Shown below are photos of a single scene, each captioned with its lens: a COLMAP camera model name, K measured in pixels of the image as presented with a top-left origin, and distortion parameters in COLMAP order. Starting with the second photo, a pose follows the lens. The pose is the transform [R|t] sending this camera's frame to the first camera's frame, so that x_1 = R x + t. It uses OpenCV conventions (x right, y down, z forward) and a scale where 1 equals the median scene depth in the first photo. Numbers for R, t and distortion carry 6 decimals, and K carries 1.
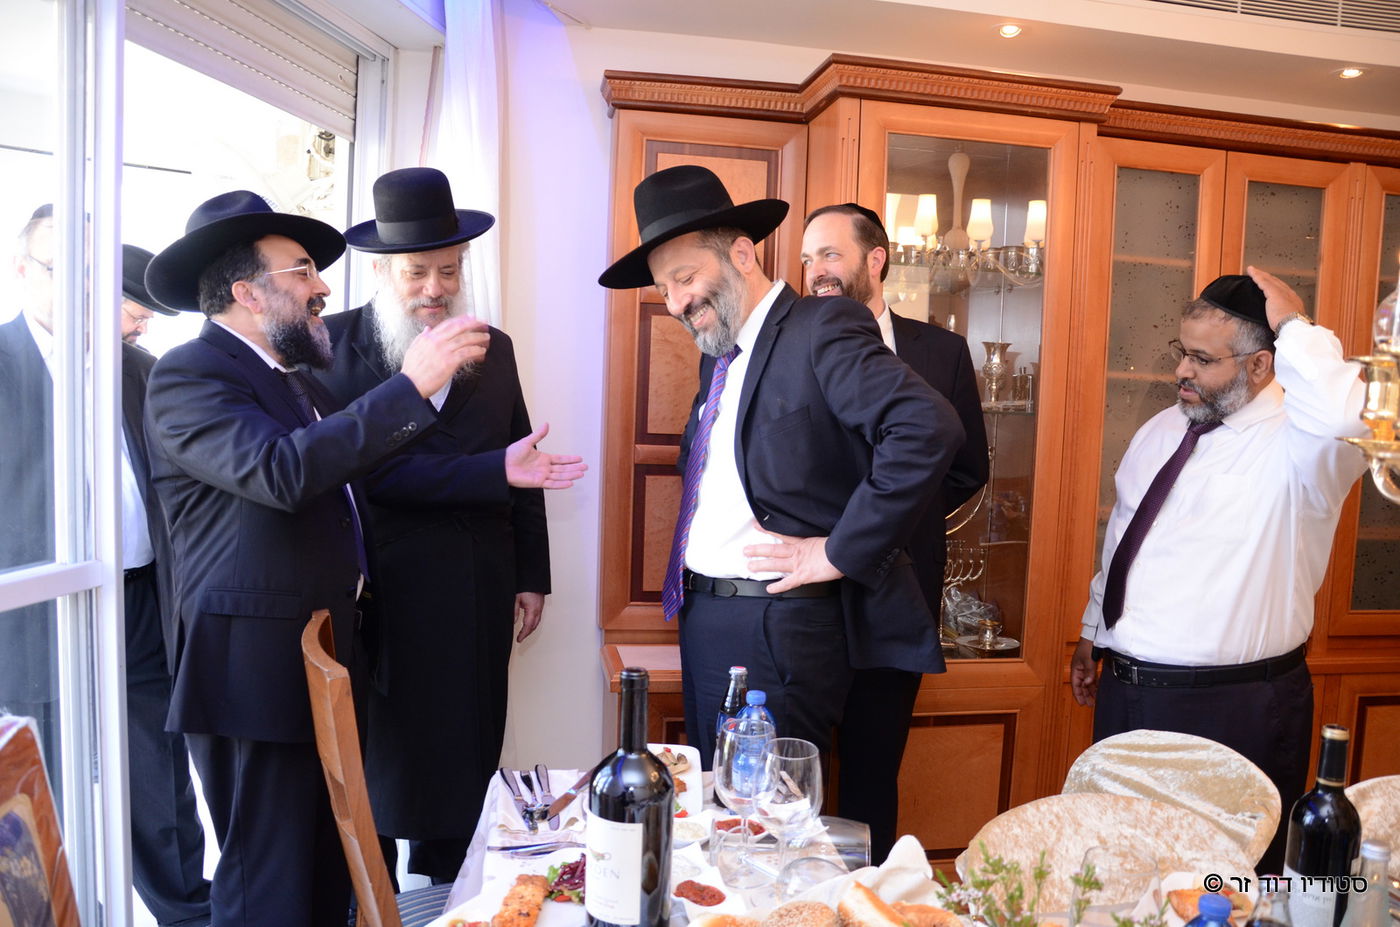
lens RADIAL K [[1095.1, 0, 699.9], [0, 1095.1, 466.2], [0, 0, 1]] dist [-0.183293, 0.178496]
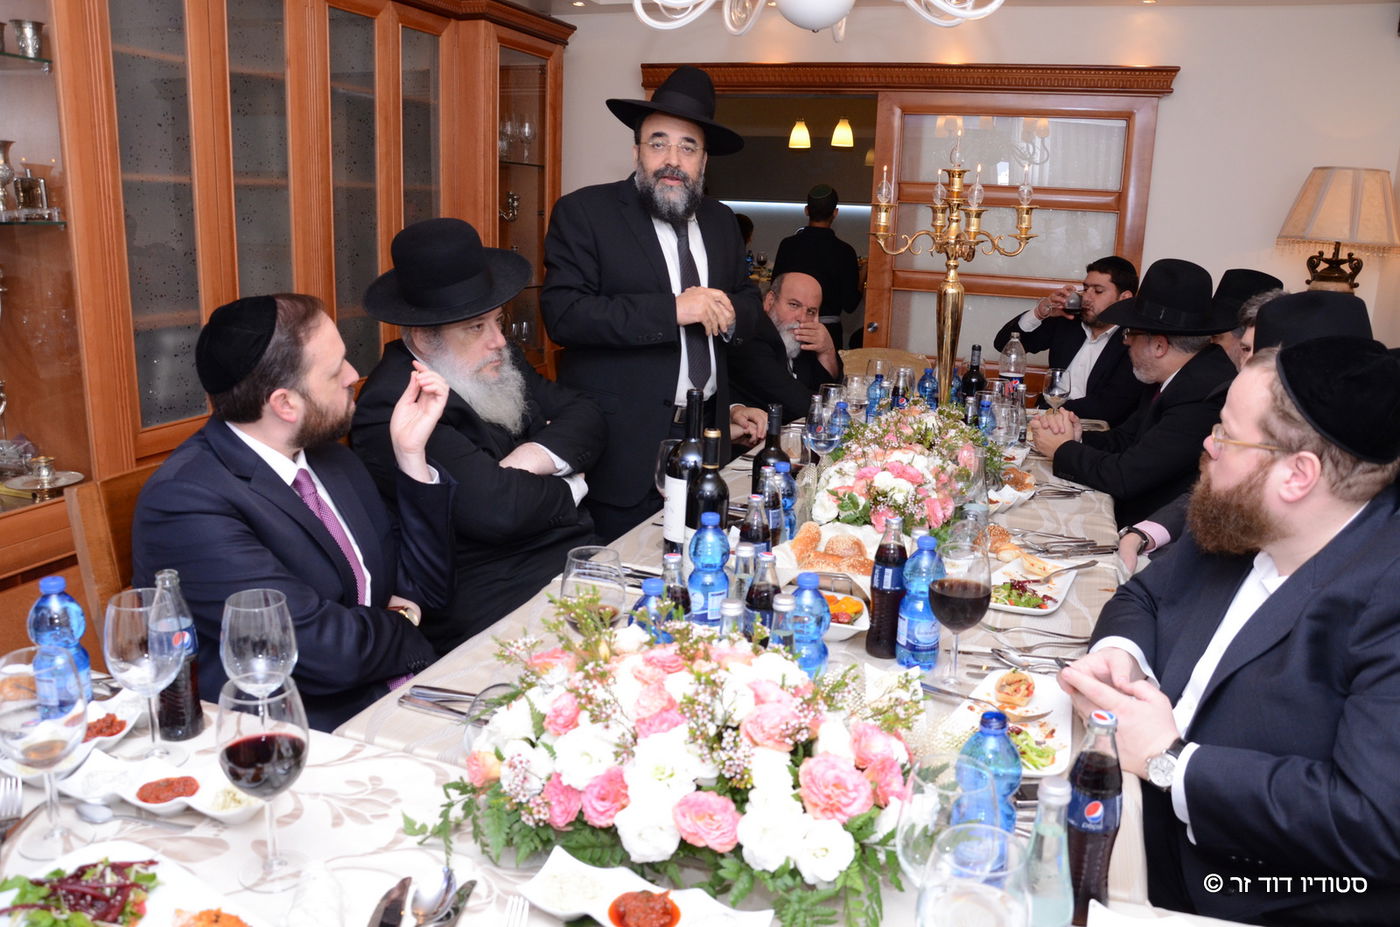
lens RADIAL K [[1114.8, 0, 700.0], [0, 1114.8, 463.5], [0, 0, 1]] dist [-0.159932, 0.140063]
pose [[0.472745, -0.222235, 0.852716, -0.243039], [0.060896, 0.973602, 0.219980, -0.016590], [-0.879093, -0.052068, 0.473798, 0.093465]]
